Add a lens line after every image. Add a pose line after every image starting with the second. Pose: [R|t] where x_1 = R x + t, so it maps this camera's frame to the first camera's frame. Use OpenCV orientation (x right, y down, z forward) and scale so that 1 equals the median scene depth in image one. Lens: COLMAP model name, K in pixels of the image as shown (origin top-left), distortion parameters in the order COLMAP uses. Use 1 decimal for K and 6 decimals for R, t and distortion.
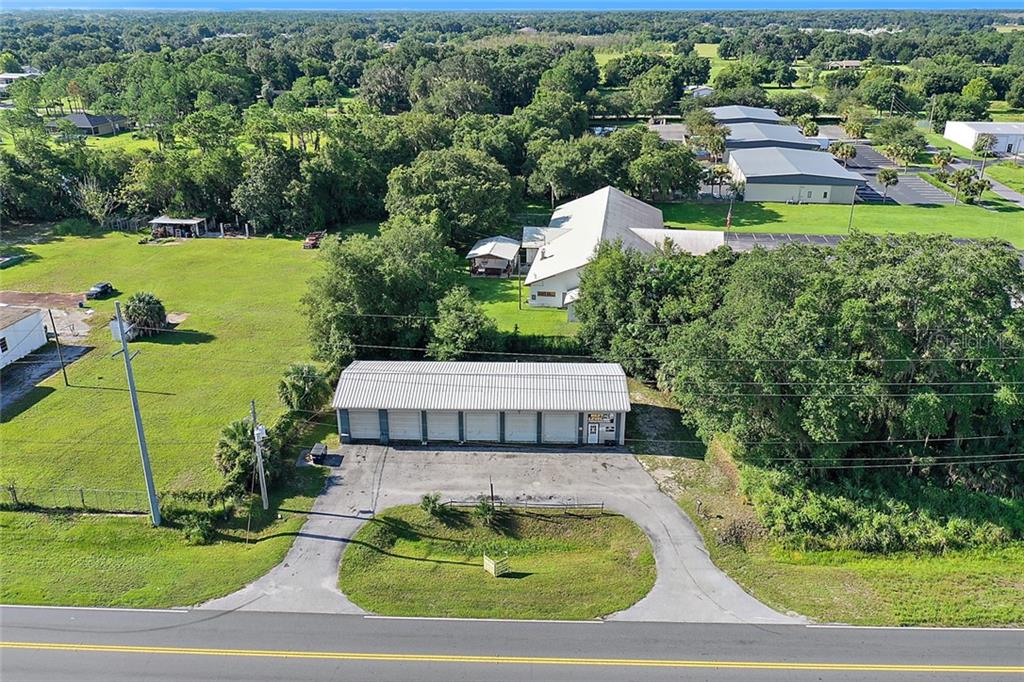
lens RADIAL K [[793.8, 0, 512.0], [0, 793.8, 341.0], [0, 0, 1]] dist [-0.004315, -0.000833]
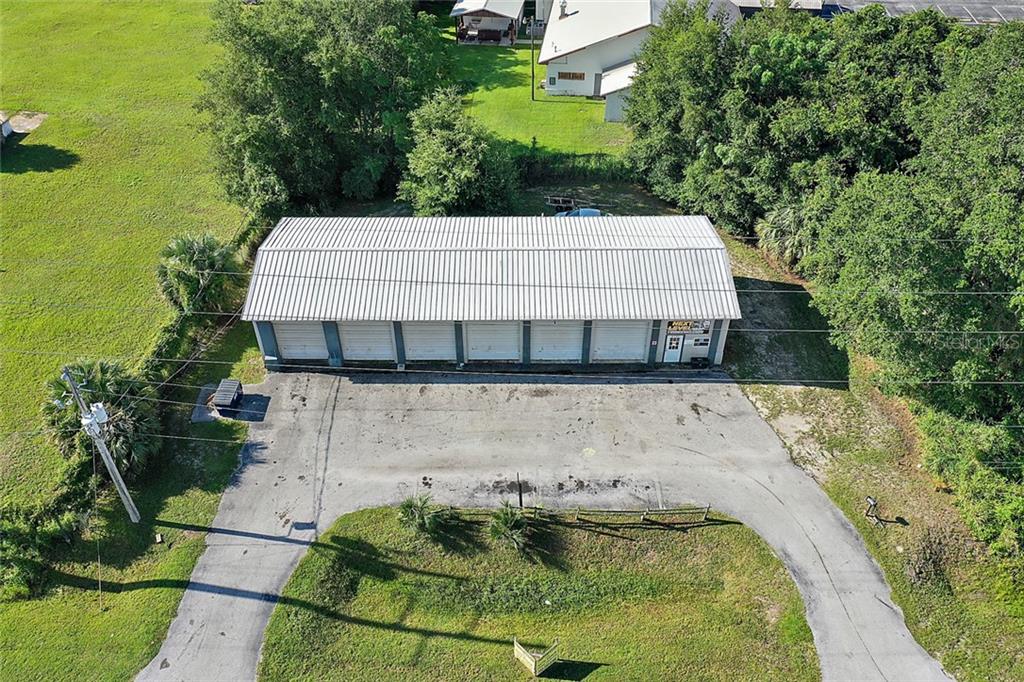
lens RADIAL K [[804.6, 0, 512.0], [0, 804.6, 341.0], [0, 0, 1]] dist [0.002133, -0.001422]
pose [[0.999731, -0.018294, 0.014239, -0.032097], [0.013015, 0.951213, 0.308260, -0.083608], [-0.019184, -0.307992, 0.951196, 0.404930]]
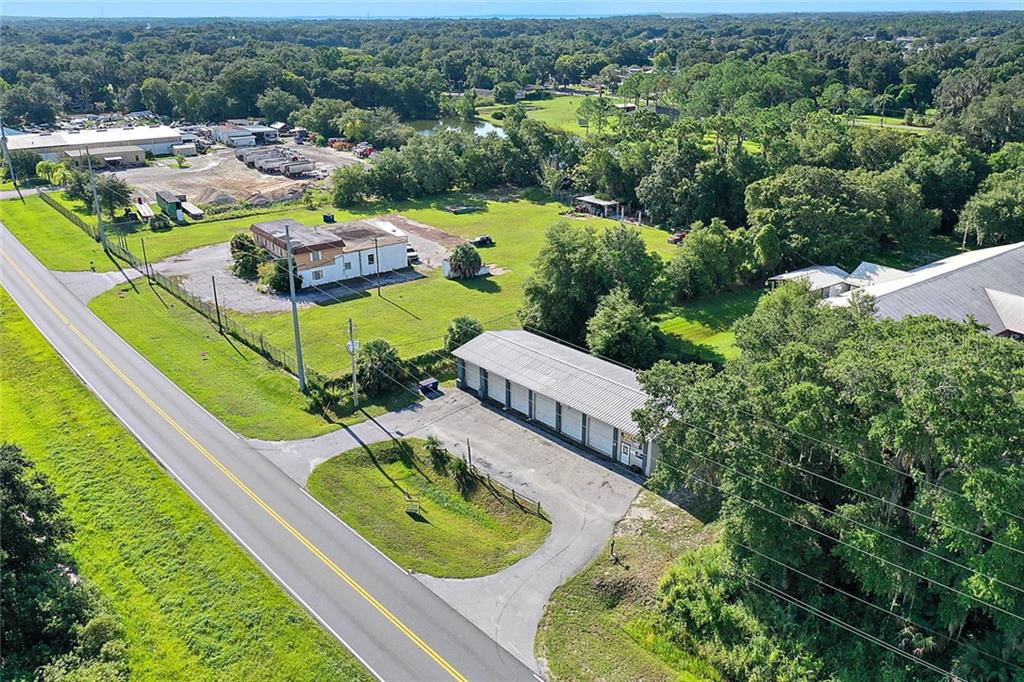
lens RADIAL K [[784.0, 0, 513.2], [0, 784.0, 340.6], [0, 0, 1]] dist [0.060160, -0.000658]
pose [[0.704690, 0.264476, -0.658380, 0.603484], [-0.265351, 0.958831, 0.101154, -0.078724], [0.658028, 0.103420, 0.745858, 0.167889]]
